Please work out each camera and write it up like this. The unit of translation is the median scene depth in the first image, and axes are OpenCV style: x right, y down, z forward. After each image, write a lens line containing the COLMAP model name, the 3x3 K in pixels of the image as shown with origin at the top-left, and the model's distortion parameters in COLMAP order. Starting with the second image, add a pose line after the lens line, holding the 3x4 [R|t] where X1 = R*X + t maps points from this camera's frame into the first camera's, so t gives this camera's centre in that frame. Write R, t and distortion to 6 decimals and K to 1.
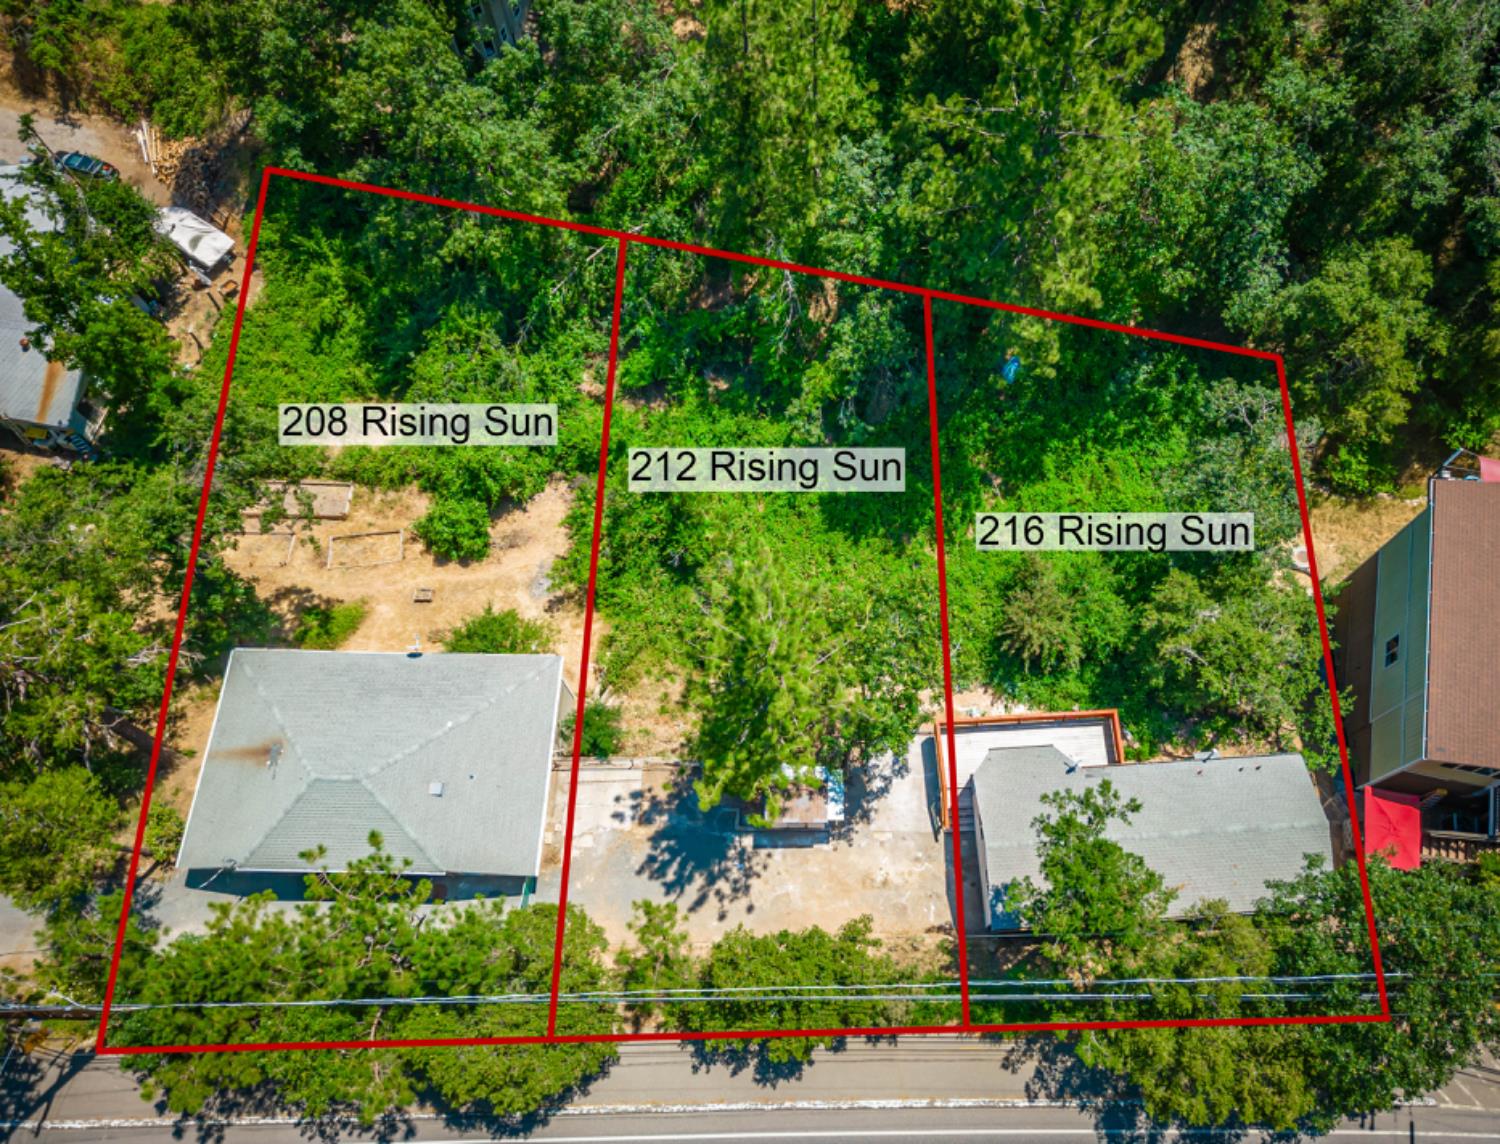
lens RADIAL K [[1128.2, 0, 809.6], [0, 1128.2, 551.0], [0, 0, 1]] dist [0.051750, -0.034139]
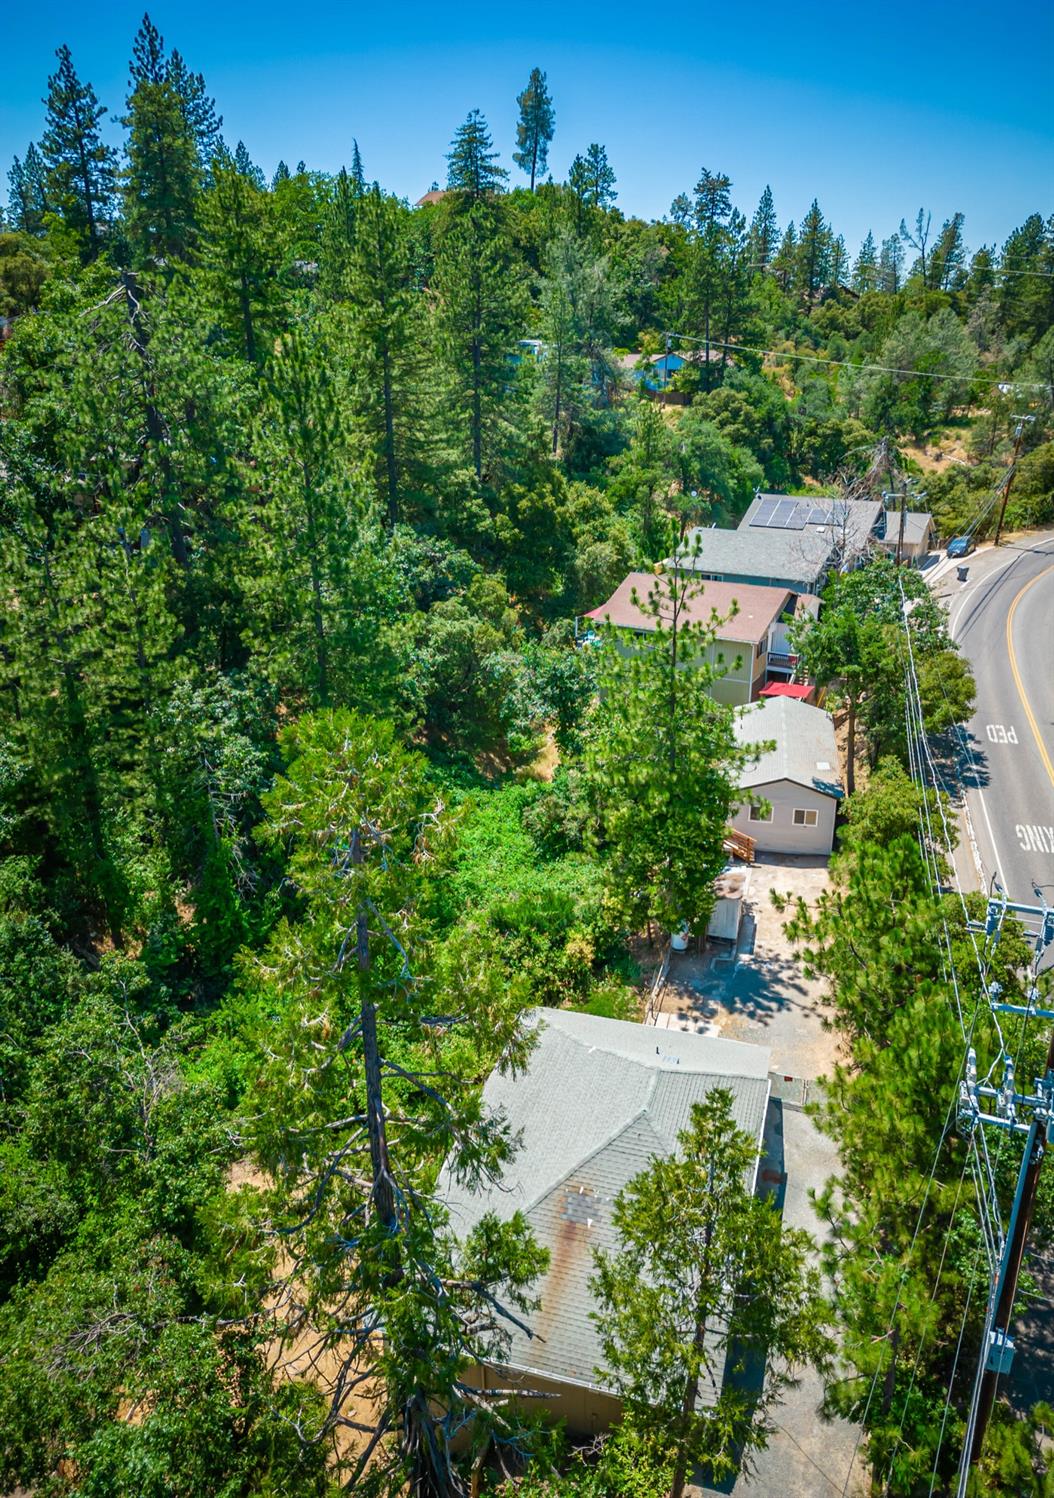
lens RADIAL K [[1058.2, 0, 559.2], [0, 1058.2, 746.2], [0, 0, 1]] dist [0.039559, -0.027101]
pose [[0.250415, -0.355908, 0.900345, -0.921393], [0.883965, 0.463328, -0.062704, 0.077105], [-0.394839, 0.811576, 0.430635, 0.491350]]
